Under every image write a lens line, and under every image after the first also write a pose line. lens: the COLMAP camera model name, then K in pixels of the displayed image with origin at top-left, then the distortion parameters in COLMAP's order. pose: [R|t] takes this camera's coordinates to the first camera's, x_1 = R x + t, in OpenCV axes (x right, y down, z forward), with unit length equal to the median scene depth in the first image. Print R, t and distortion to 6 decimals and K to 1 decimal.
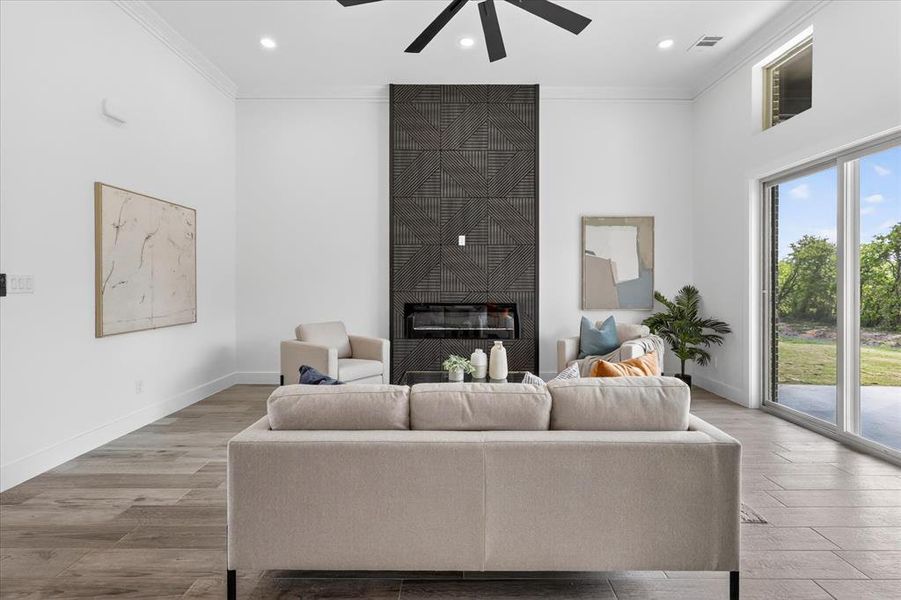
lens RADIAL K [[421.1, 0, 448.2], [0, 421.1, 283.0], [0, 0, 1]] dist [0.003107, 0.000181]
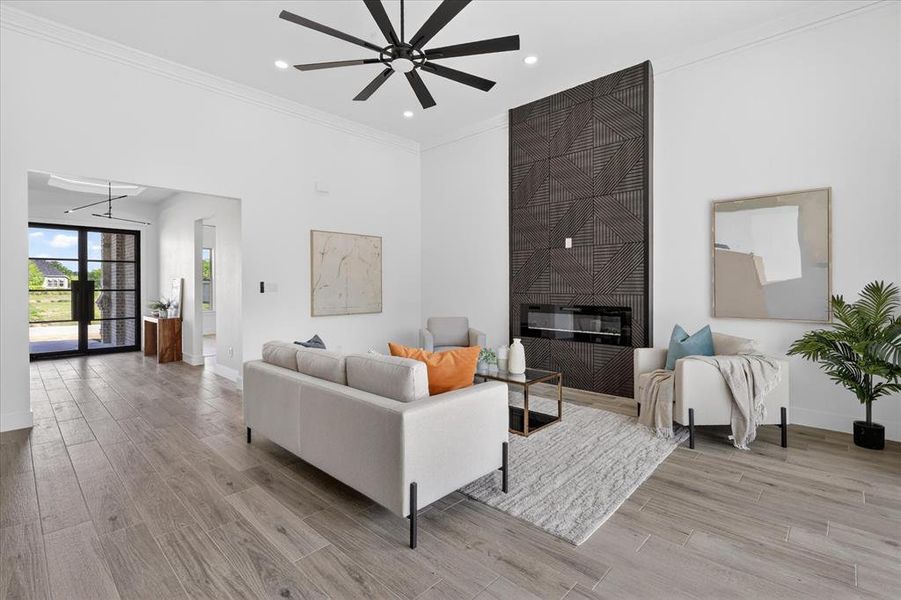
lens RADIAL K [[423.3, 0, 439.8], [0, 423.3, 285.1], [0, 0, 1]] dist [0.001596, -0.000028]
pose [[0.718809, -0.004842, -0.695191, 0.519868], [0.004706, 0.999987, -0.002098, 0.000558], [0.695192, -0.001764, 0.718822, 0.055029]]
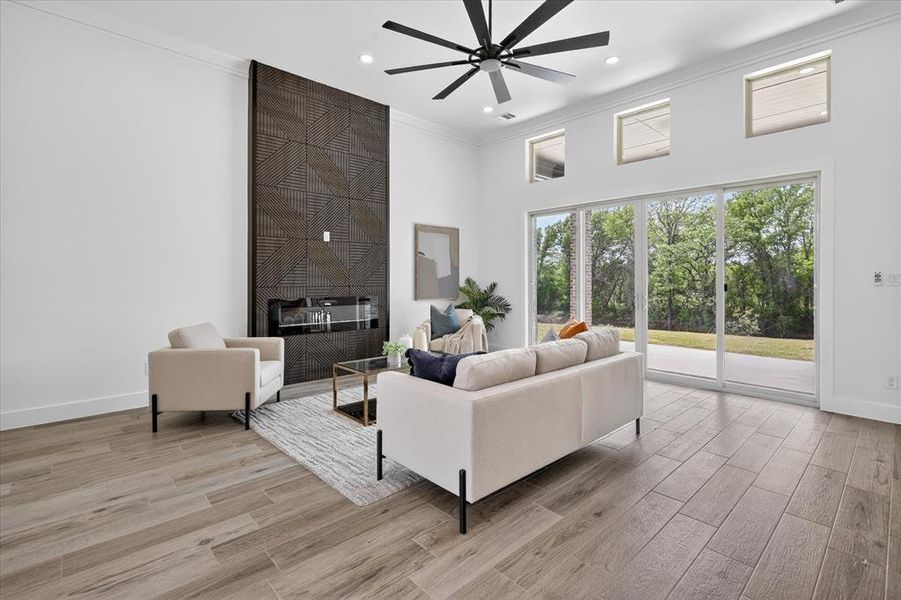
lens RADIAL K [[422.6, 0, 455.1], [0, 422.6, 279.5], [0, 0, 1]] dist [-0.001842, -0.000279]
pose [[0.723198, 0.000218, 0.690641, -0.456494], [-0.002675, 0.999993, 0.002486, 0.000354], [-0.690636, -0.003645, 0.723193, 0.037091]]
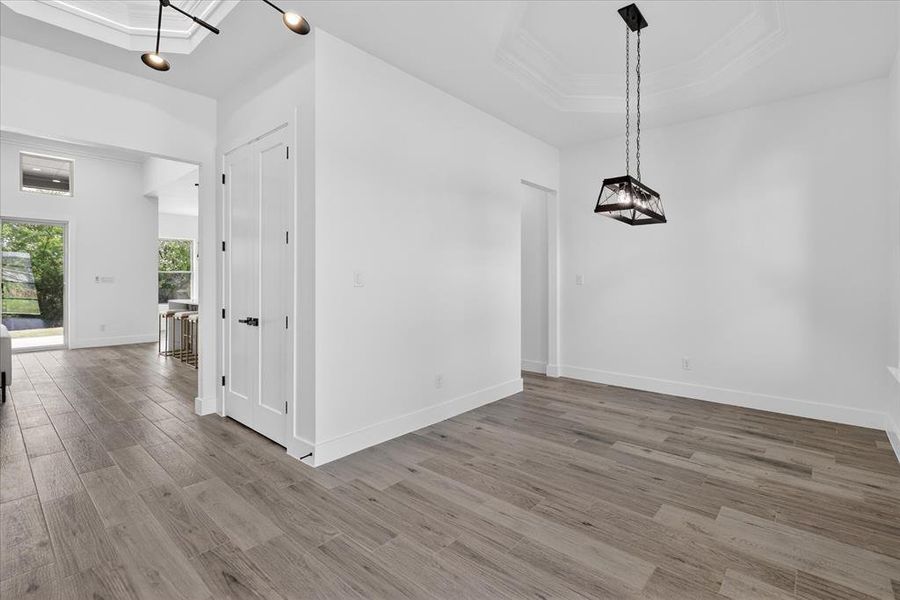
lens RADIAL K [[422.8, 0, 439.3], [0, 422.8, 285.1], [0, 0, 1]] dist [0.001596, -0.000028]
pose [[-0.741444, -0.008111, 0.670966, -1.418371], [-0.004144, 0.999963, 0.007509, 0.003990], [-0.671002, 0.002787, -0.741451, 0.377370]]
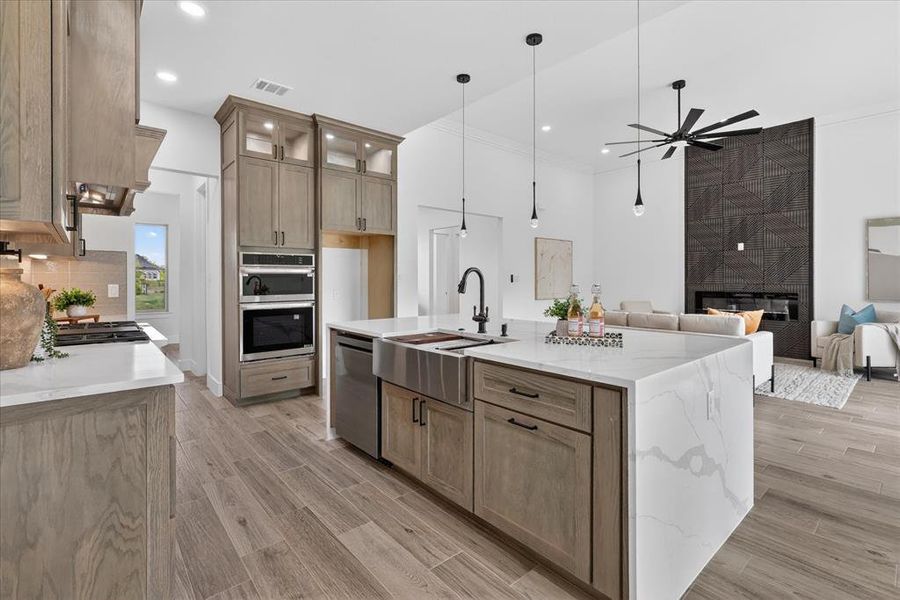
lens RADIAL K [[420.1, 0, 439.8], [0, 420.1, 278.4], [0, 0, 1]] dist [-0.004251, -0.001040]
pose [[0.647464, -0.002929, -0.762091, 0.443696], [0.002407, 0.999995, -0.001799, 0.003082], [0.762093, -0.000670, 0.647468, -0.647679]]
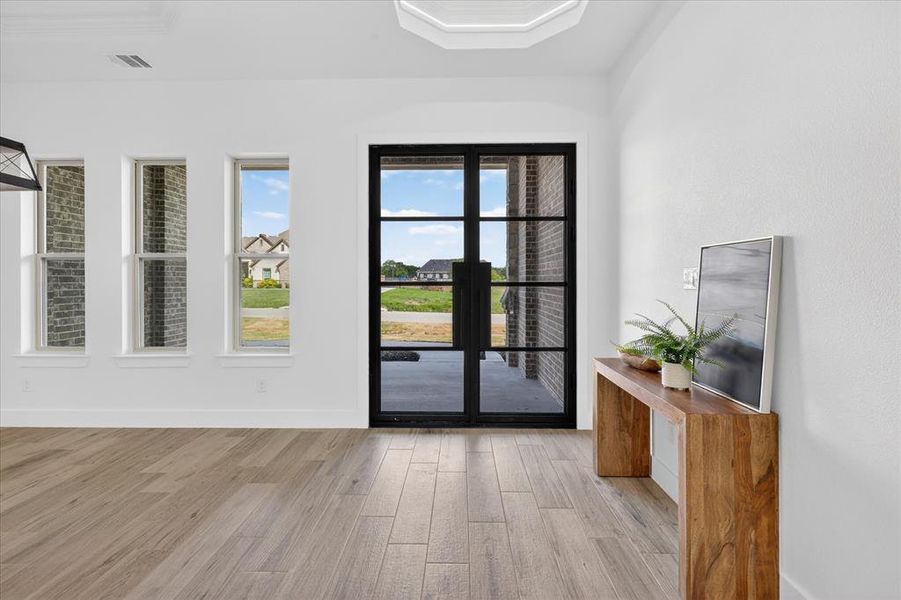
lens RADIAL K [[417.7, 0, 444.4], [0, 417.7, 277.9], [0, 0, 1]] dist [0.015320, -0.000166]
pose [[-0.031437, -0.001515, -0.999505, -0.788350], [0.008254, 0.999964, -0.001776, -0.001050], [0.999472, -0.008305, -0.031423, 0.240050]]
